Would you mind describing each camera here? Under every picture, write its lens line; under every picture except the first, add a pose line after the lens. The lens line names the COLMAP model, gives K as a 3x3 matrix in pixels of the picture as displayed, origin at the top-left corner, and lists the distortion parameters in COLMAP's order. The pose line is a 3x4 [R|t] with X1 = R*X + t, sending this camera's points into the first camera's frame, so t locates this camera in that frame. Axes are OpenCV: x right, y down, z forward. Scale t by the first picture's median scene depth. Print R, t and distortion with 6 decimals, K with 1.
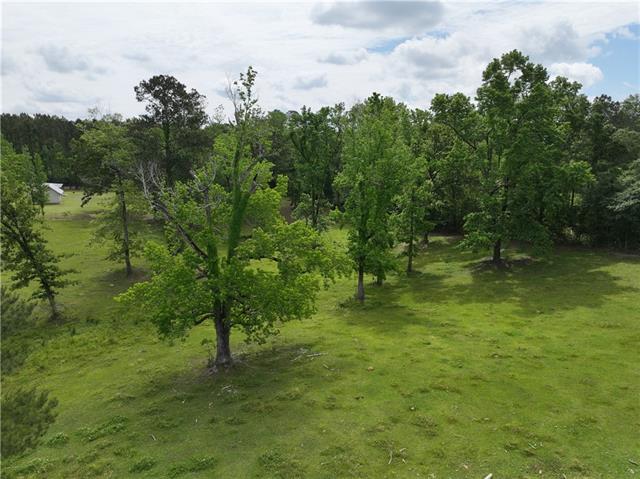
lens RADIAL K [[455.7, 0, 319.0], [0, 455.7, 241.8], [0, 0, 1]] dist [-0.007311, 0.021383]
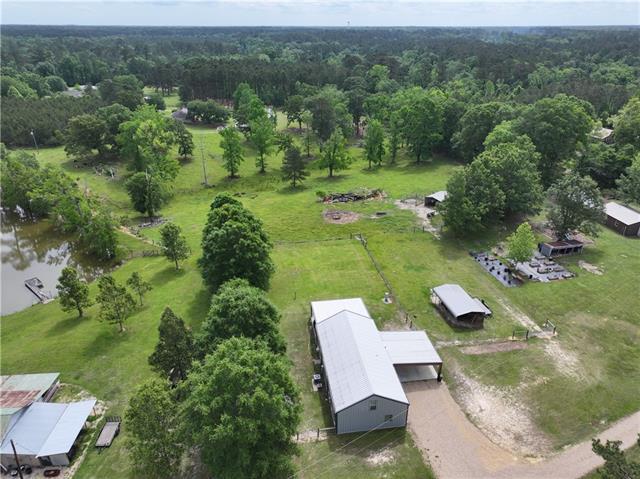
lens RADIAL K [[455.7, 0, 320.0], [0, 455.7, 238.7], [0, 0, 1]] dist [-0.007311, 0.021383]
pose [[0.955561, 0.126391, -0.266322, 0.682109], [-0.054553, 0.963637, 0.261588, -0.241806], [0.289700, -0.235435, 0.927709, -2.399094]]
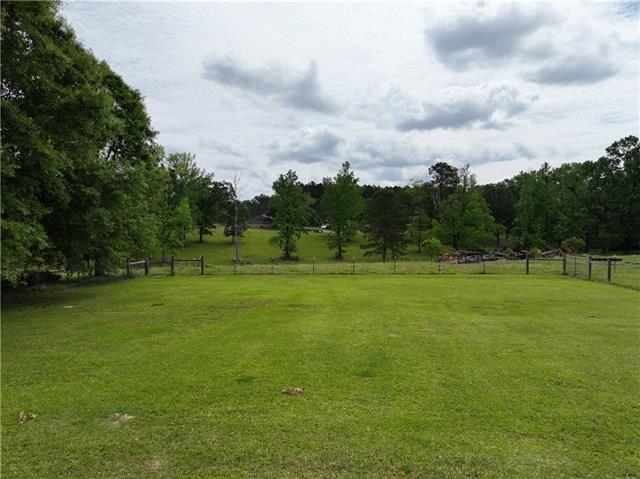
lens RADIAL K [[455.7, 0, 320.7], [0, 455.7, 237.9], [0, 0, 1]] dist [-0.007311, 0.021383]
pose [[0.840713, 0.015962, -0.541246, 0.371295], [-0.097251, 0.987763, -0.121929, 0.327149], [0.532677, 0.155144, 0.831977, -1.107467]]
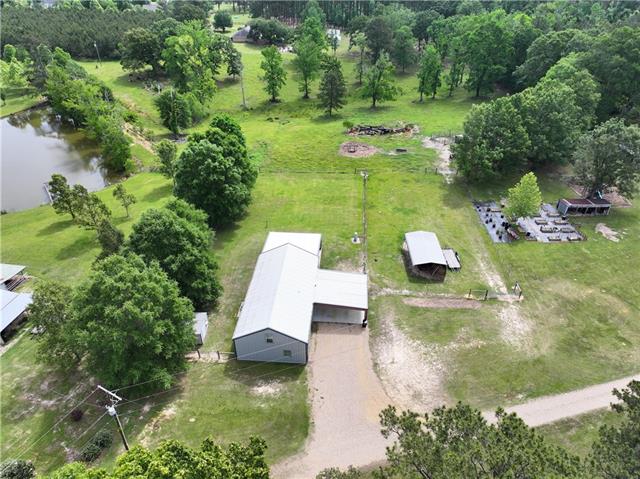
lens RADIAL K [[455.7, 0, 319.2], [0, 455.7, 240.8], [0, 0, 1]] dist [-0.007311, 0.021383]
pose [[0.866939, 0.277476, -0.414034, 1.015432], [-0.090782, 0.904715, 0.416232, -0.251965], [0.490077, -0.323261, 0.809523, -2.211443]]
